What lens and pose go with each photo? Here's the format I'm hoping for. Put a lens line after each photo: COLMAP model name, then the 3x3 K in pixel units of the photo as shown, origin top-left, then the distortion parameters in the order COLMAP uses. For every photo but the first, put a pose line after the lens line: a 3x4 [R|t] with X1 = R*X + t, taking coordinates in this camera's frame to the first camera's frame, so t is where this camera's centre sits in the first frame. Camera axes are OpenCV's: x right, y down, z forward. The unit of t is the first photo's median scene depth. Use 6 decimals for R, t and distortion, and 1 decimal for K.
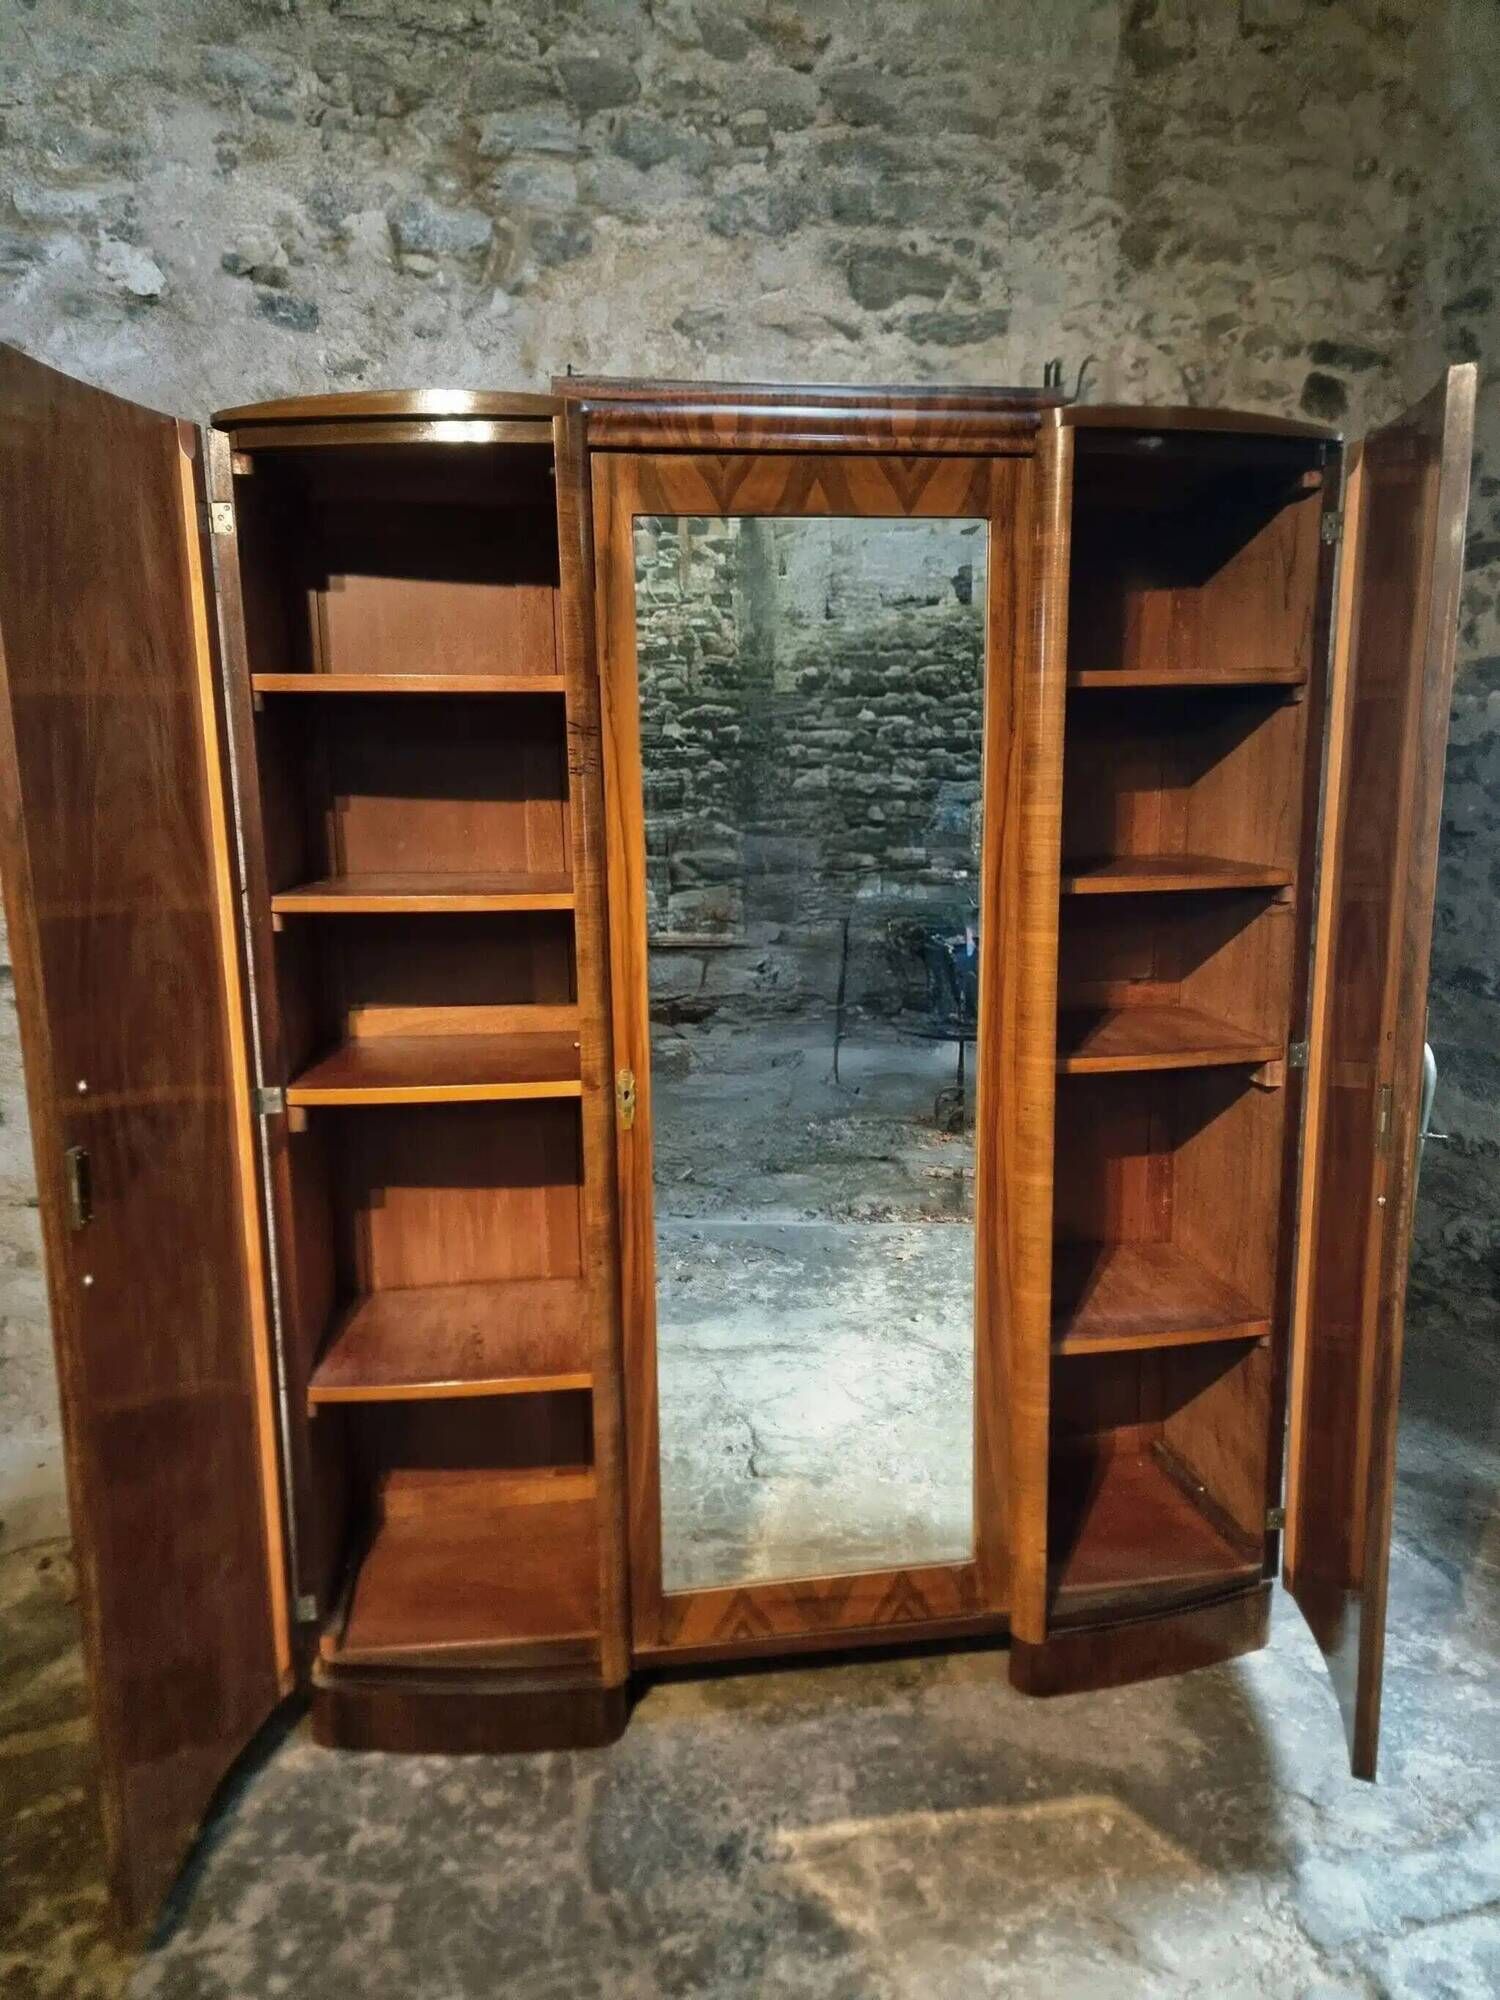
lens RADIAL K [[1368.2, 0, 730.0], [0, 1368.2, 993.6], [0, 0, 1]] dist [0.096279, -0.083088]
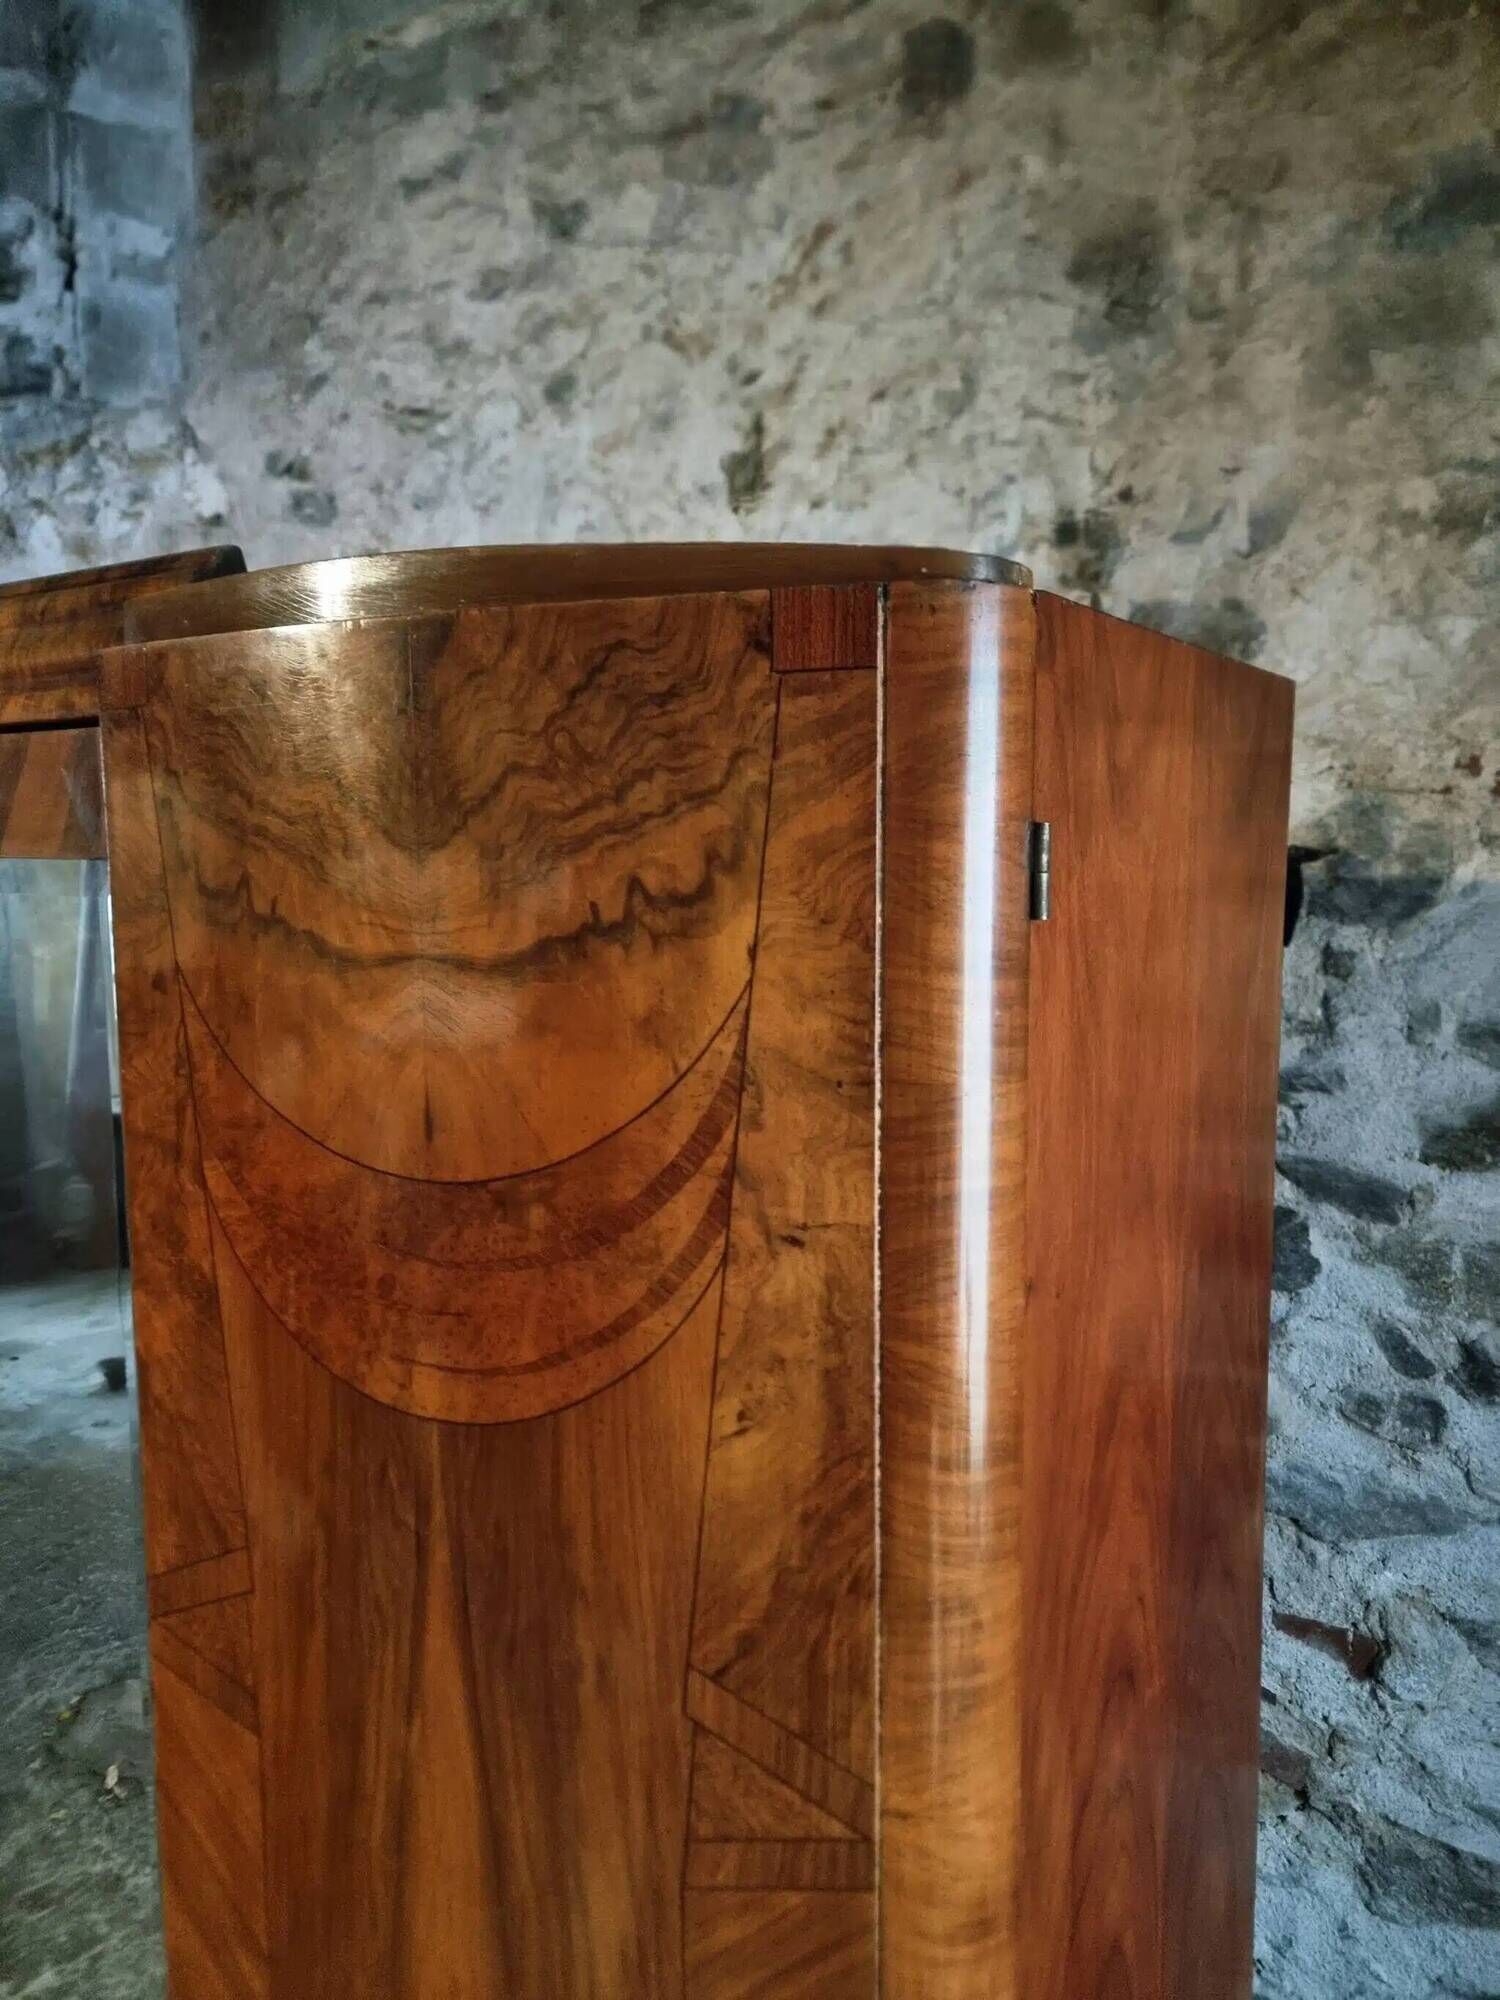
lens RADIAL K [[1396.4, 0, 754.6], [0, 1396.4, 1001.9], [0, 0, 1]] dist [0.054642, -0.036224]
pose [[0.710599, 0.091628, -0.697606, 0.595236], [-0.127013, 0.991901, 0.000904, -0.290775], [0.692038, 0.087962, 0.716481, 0.765356]]
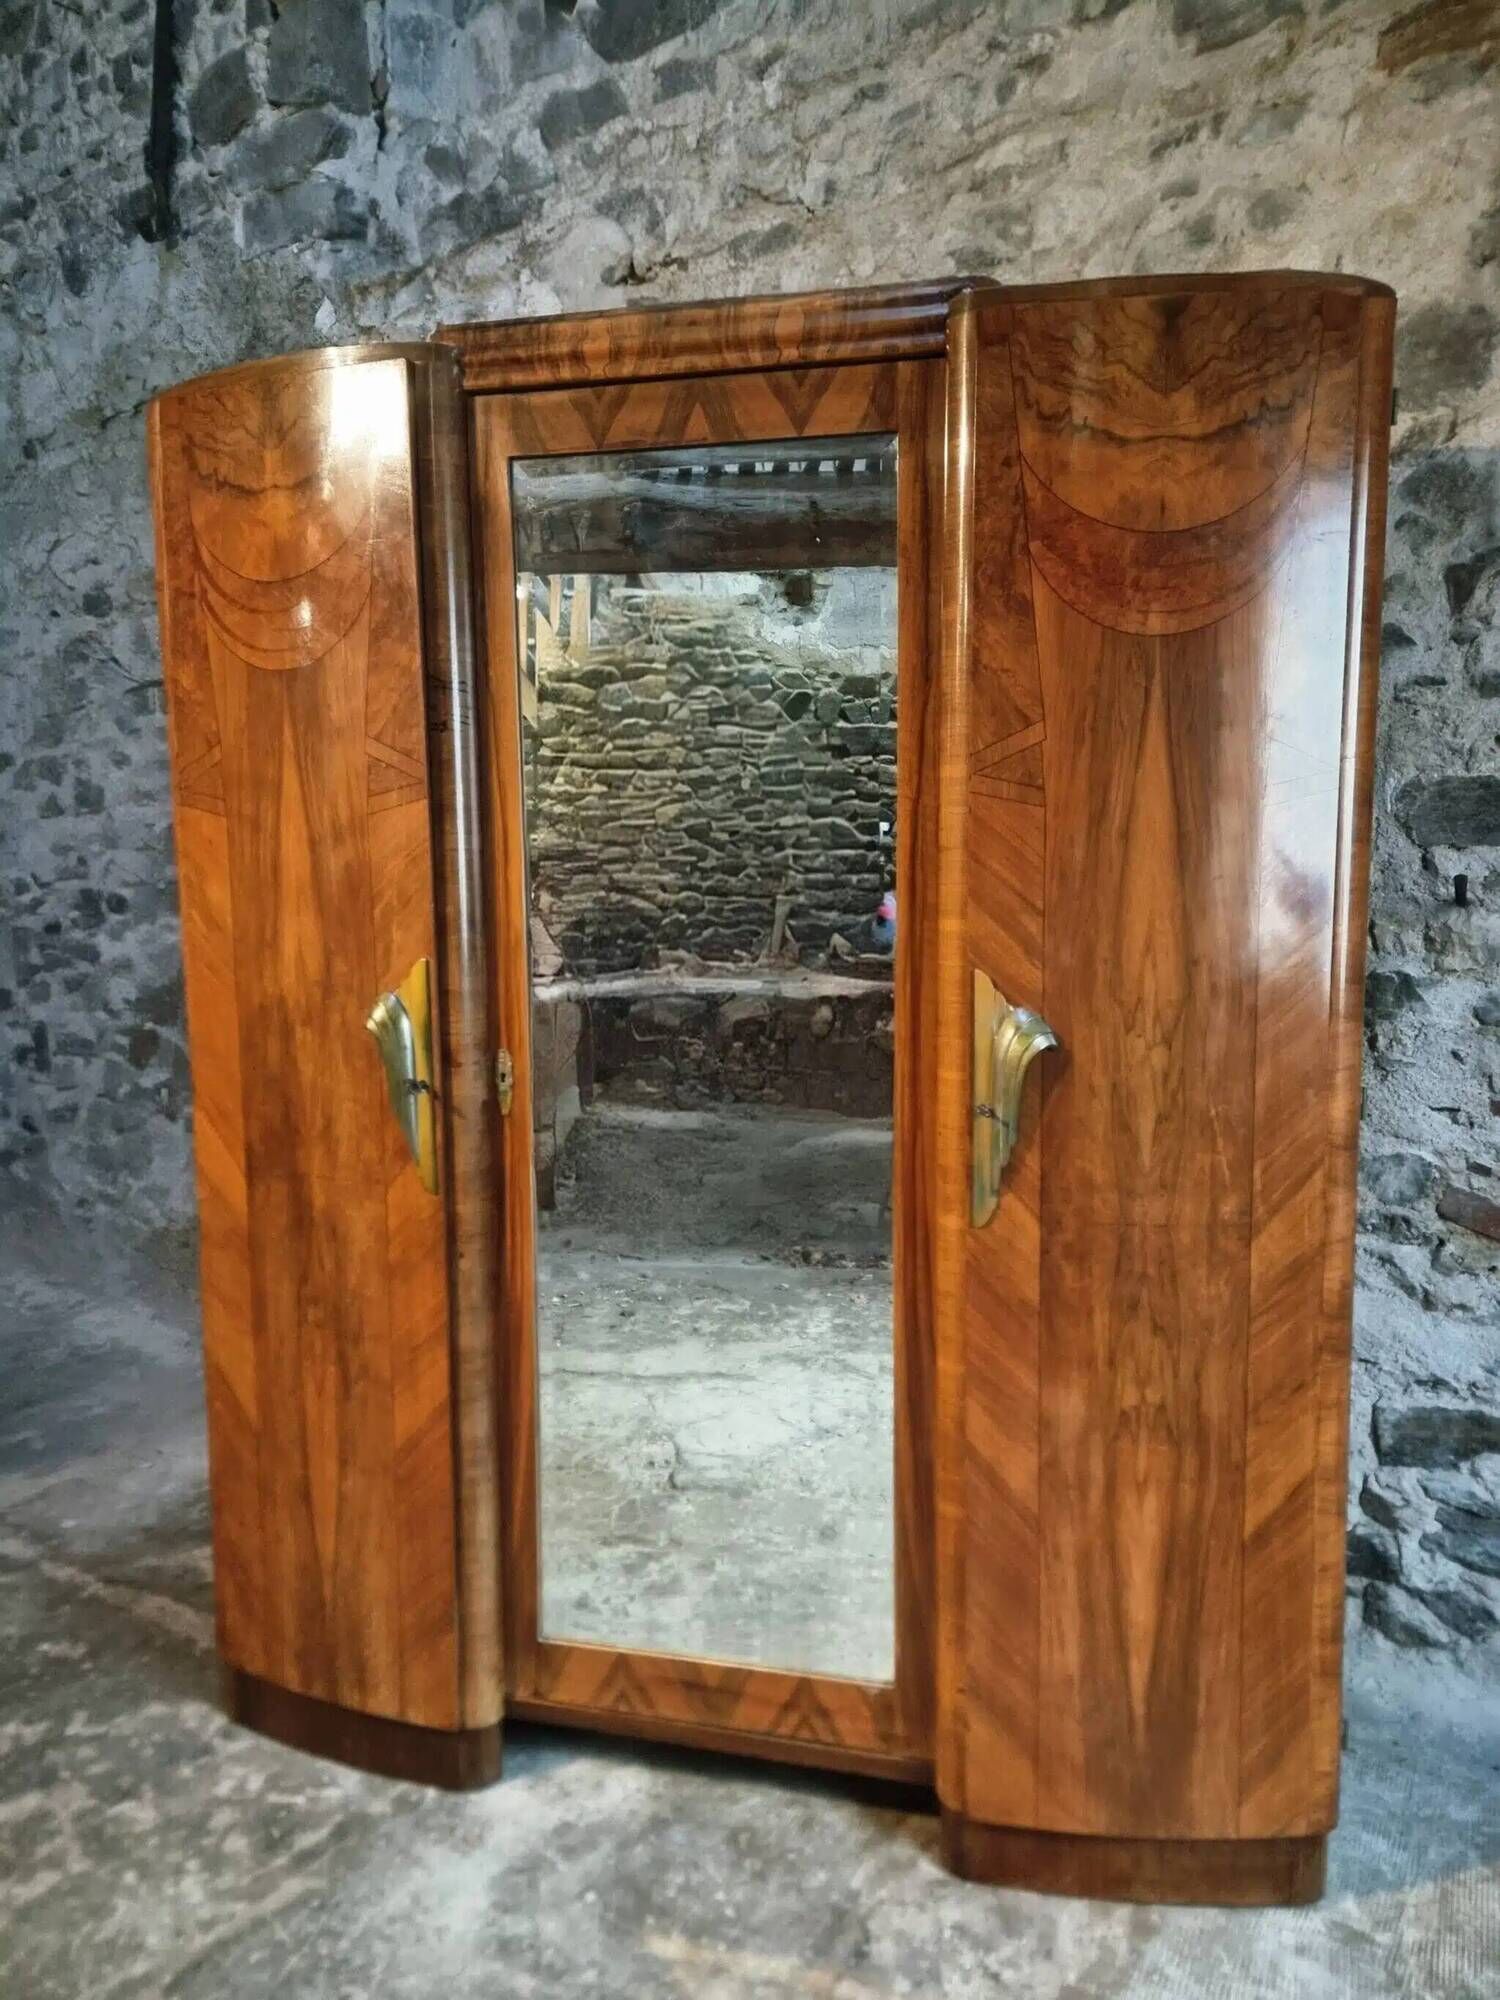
lens RADIAL K [[1425.1, 0, 739.1], [0, 1425.1, 995.5], [0, 0, 1]] dist [0.095496, -0.079745]
pose [[0.910062, 0.055055, -0.410798, 0.470148], [-0.076849, 0.996367, -0.036714, 0.029362], [0.407284, 0.064981, 0.910987, 0.193163]]
